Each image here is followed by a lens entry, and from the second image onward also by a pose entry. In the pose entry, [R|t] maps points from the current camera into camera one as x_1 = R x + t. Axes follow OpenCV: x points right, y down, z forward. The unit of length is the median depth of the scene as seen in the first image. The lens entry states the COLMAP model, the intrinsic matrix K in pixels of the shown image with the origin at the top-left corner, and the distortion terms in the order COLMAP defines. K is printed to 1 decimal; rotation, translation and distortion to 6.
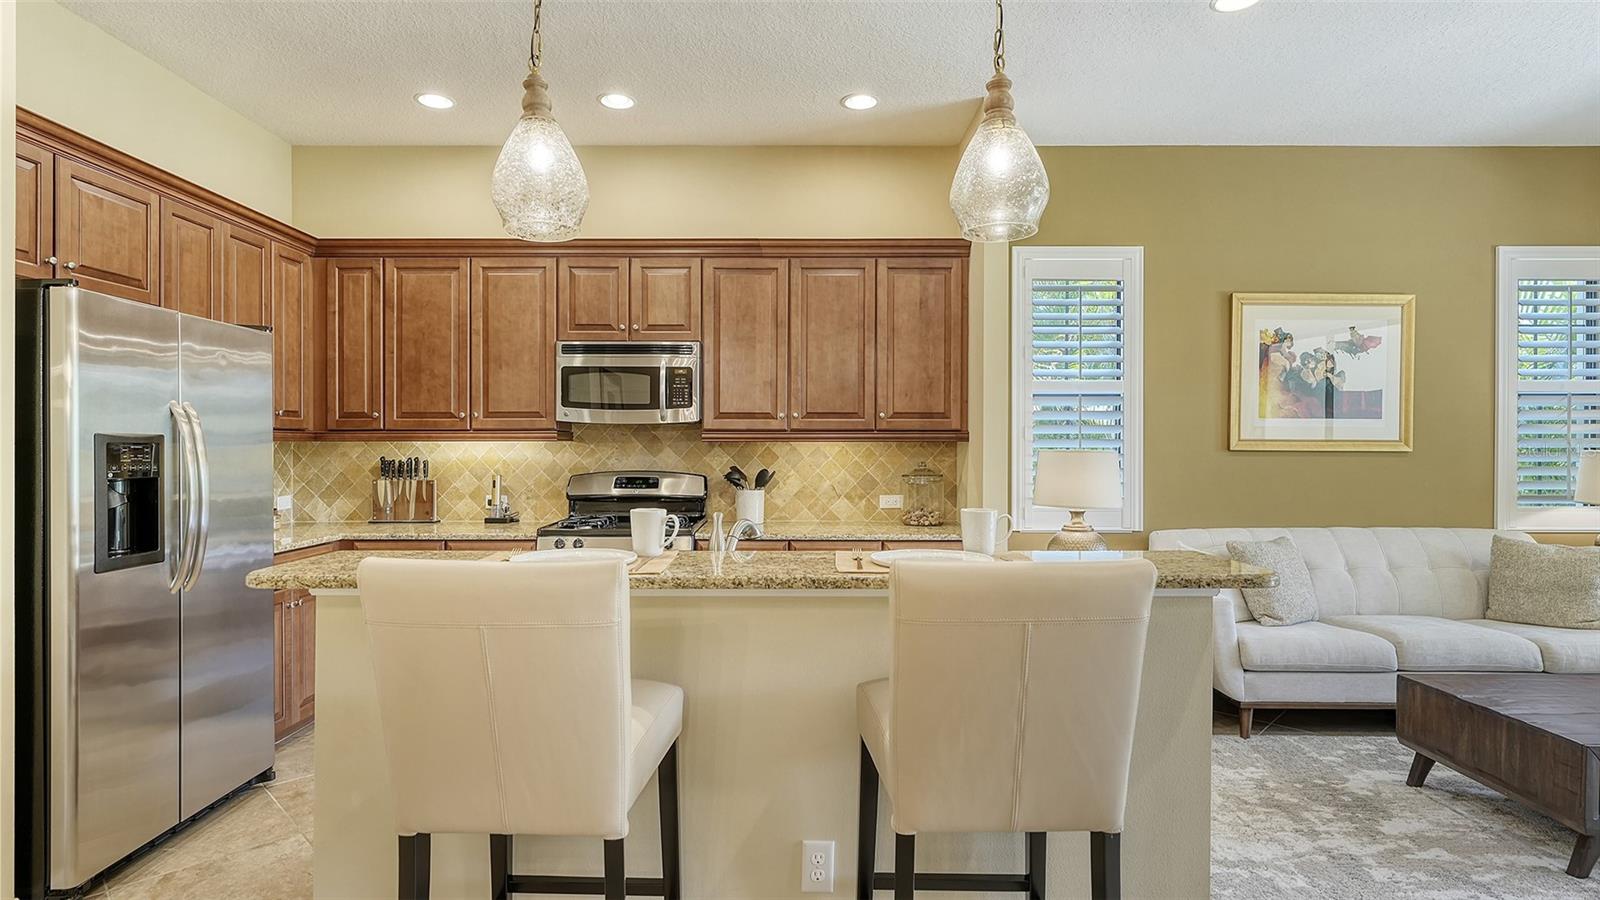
lens RADIAL K [[815.8, 0, 788.1], [0, 815.8, 451.5], [0, 0, 1]] dist [-0.002419, 0.000964]
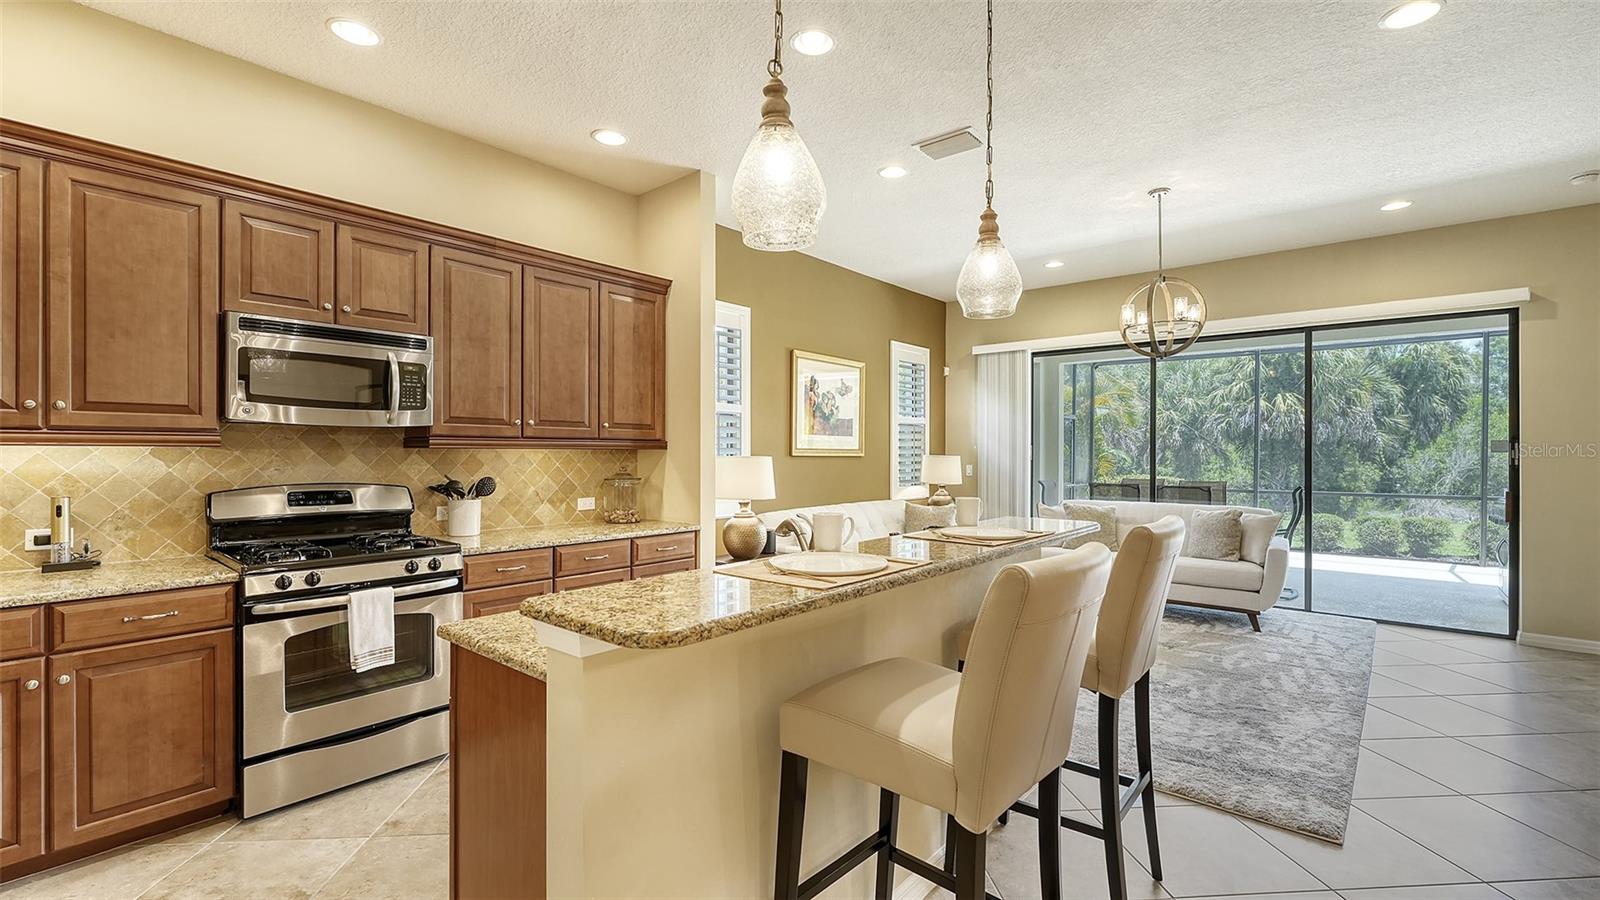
lens RADIAL K [[686.9, 0, 809.6], [0, 686.9, 454.1], [0, 0, 1]] dist [-0.004225, 0.002865]
pose [[0.641520, -0.001078, 0.767105, -0.417081], [0.005219, 0.999982, -0.002959, -0.001282], [-0.767088, 0.005902, 0.641514, 0.196490]]
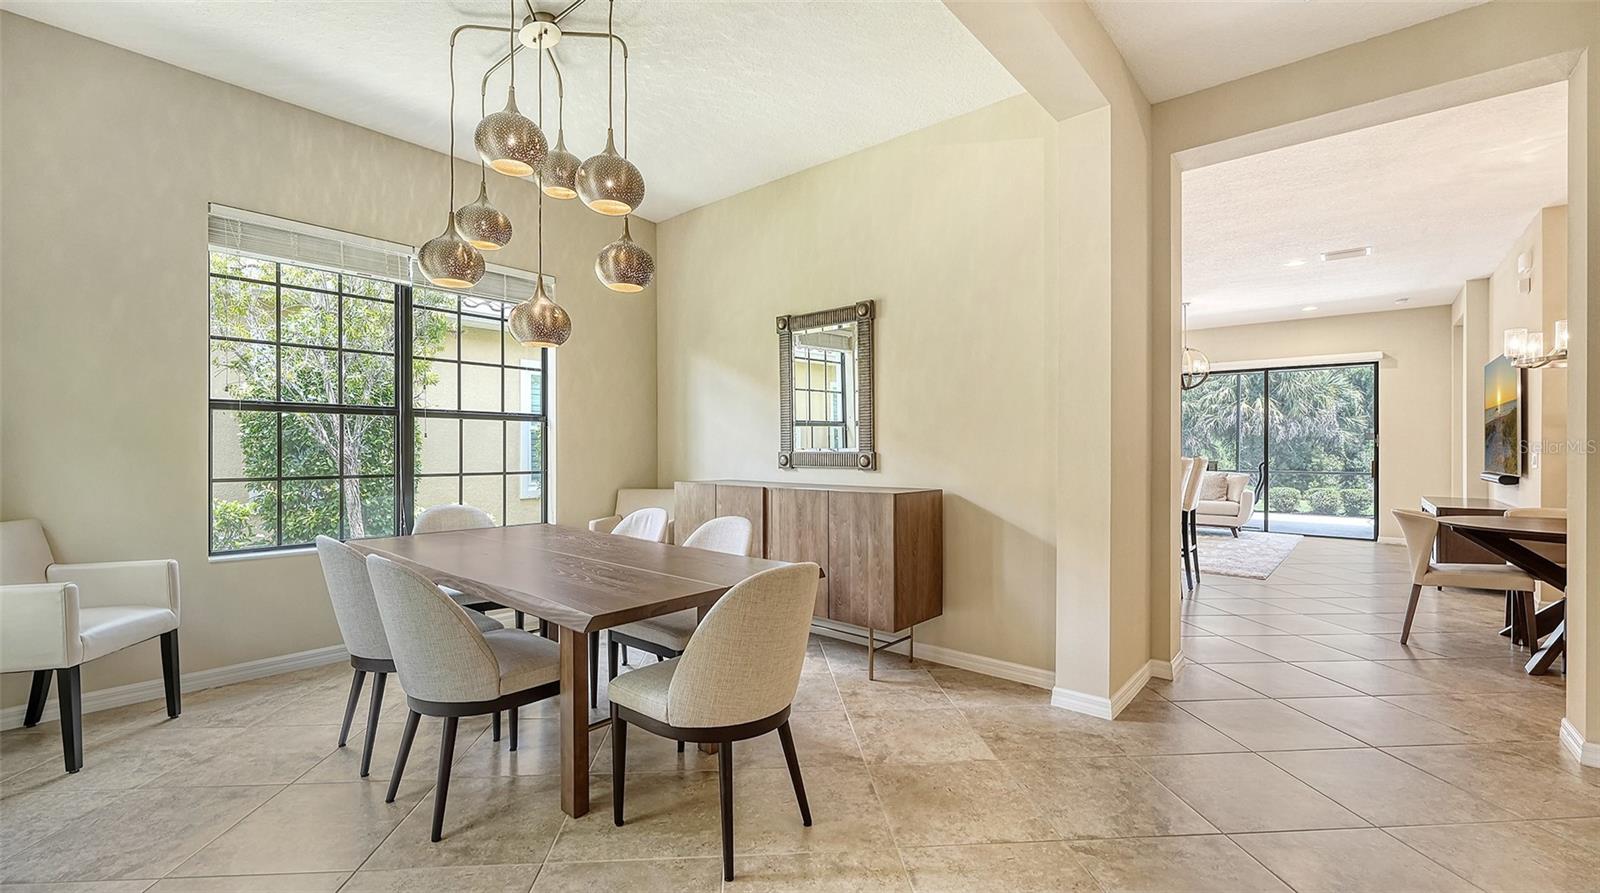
lens RADIAL K [[635.9, 0, 799.9], [0, 635.9, 452.2], [0, 0, 1]] dist [-0.006468, -0.002382]
pose [[0.664906, -0.002195, 0.746923, -1.430306], [0.004184, 0.999991, -0.000786, 0.032196], [-0.746915, 0.003647, 0.664910, 0.061734]]
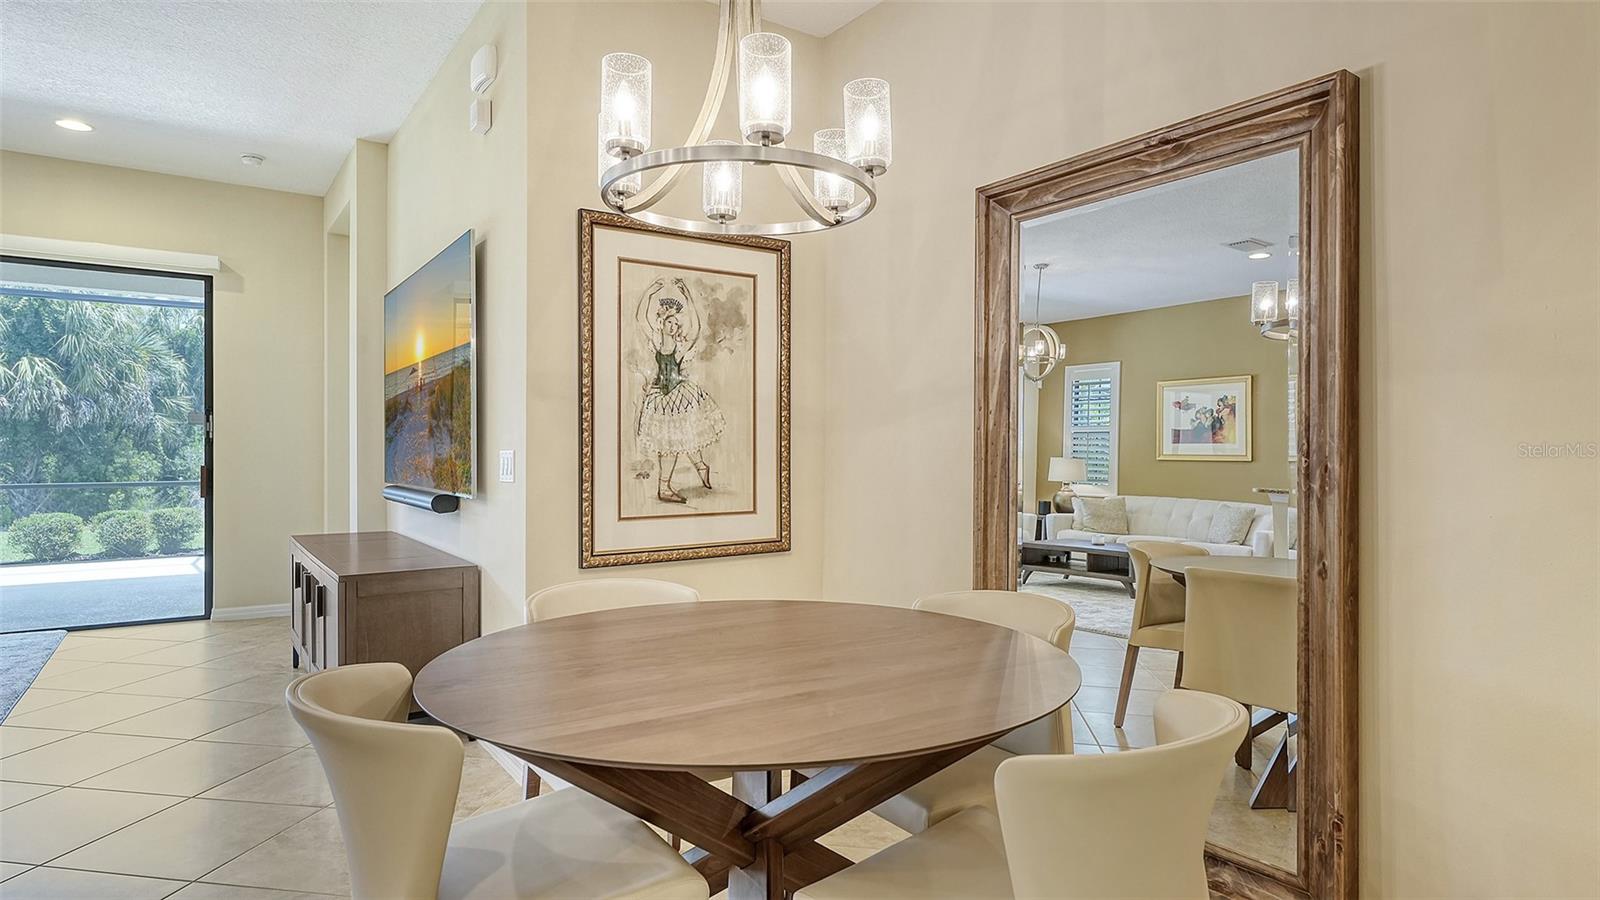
lens RADIAL K [[870.0, 0, 810.8], [0, 870.0, 449.0], [0, 0, 1]] dist [-0.001294, -0.009431]
pose [[-0.583876, -0.003465, 0.811835, -0.493268], [0.002826, 0.999976, 0.006300, 0.032081], [-0.811838, 0.005973, -0.583853, 0.056793]]
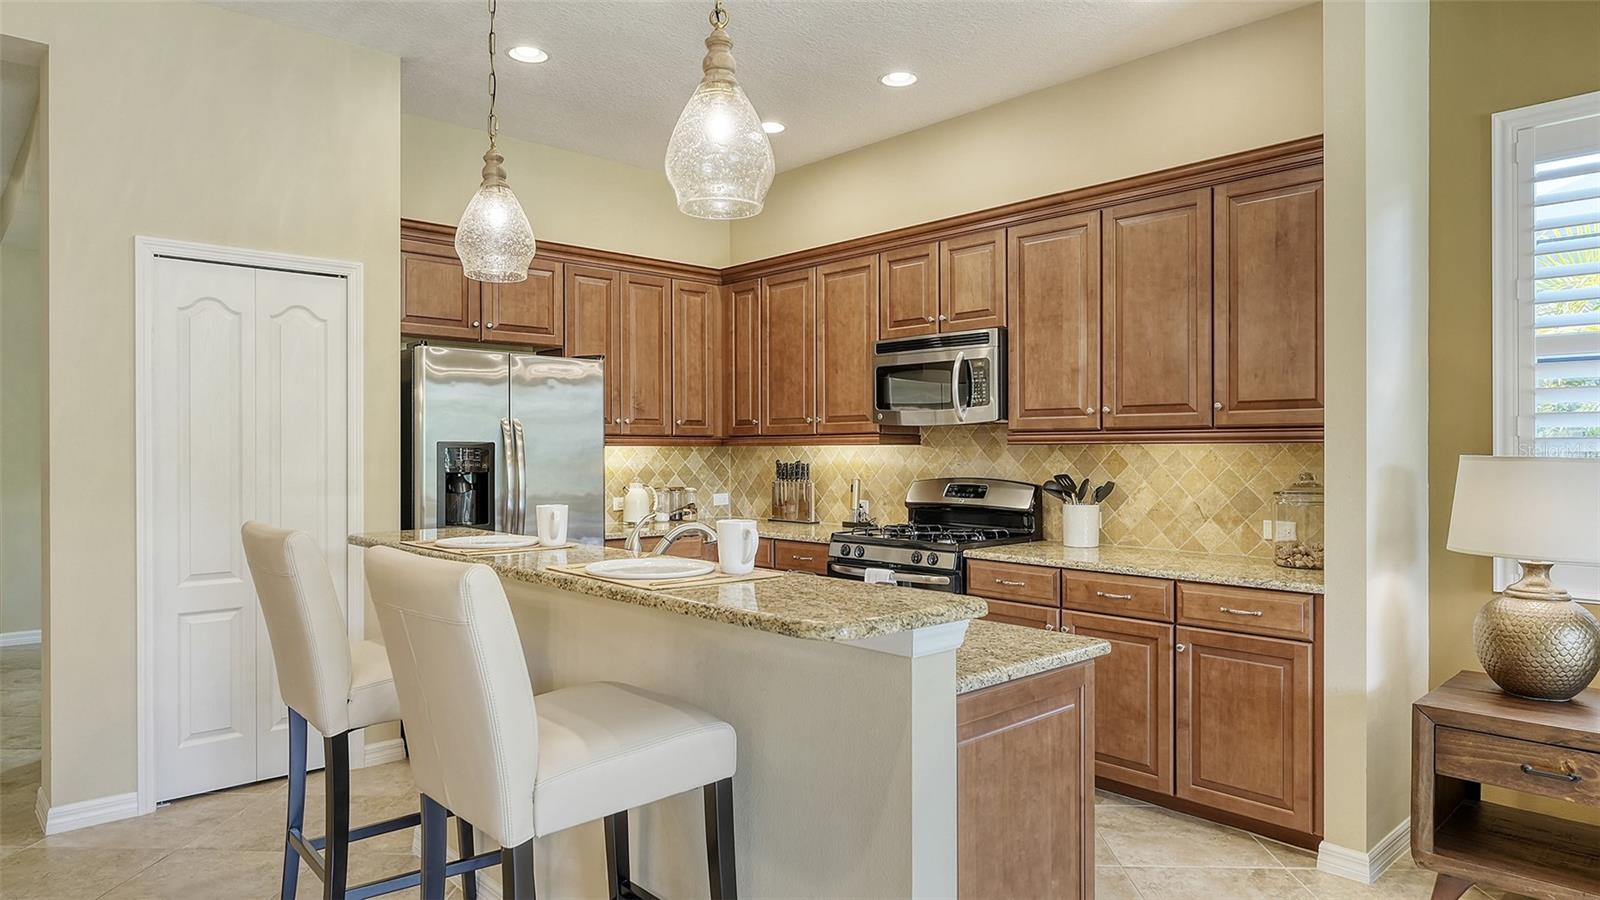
lens RADIAL K [[964.1, 0, 785.4], [0, 964.1, 458.1], [0, 0, 1]] dist [-0.001884, 0.000237]
pose [[0.670215, 0.004882, -0.742151, 0.484701], [-0.004565, 0.999987, 0.002456, 0.000485], [0.742153, 0.001742, 0.670228, 0.157576]]
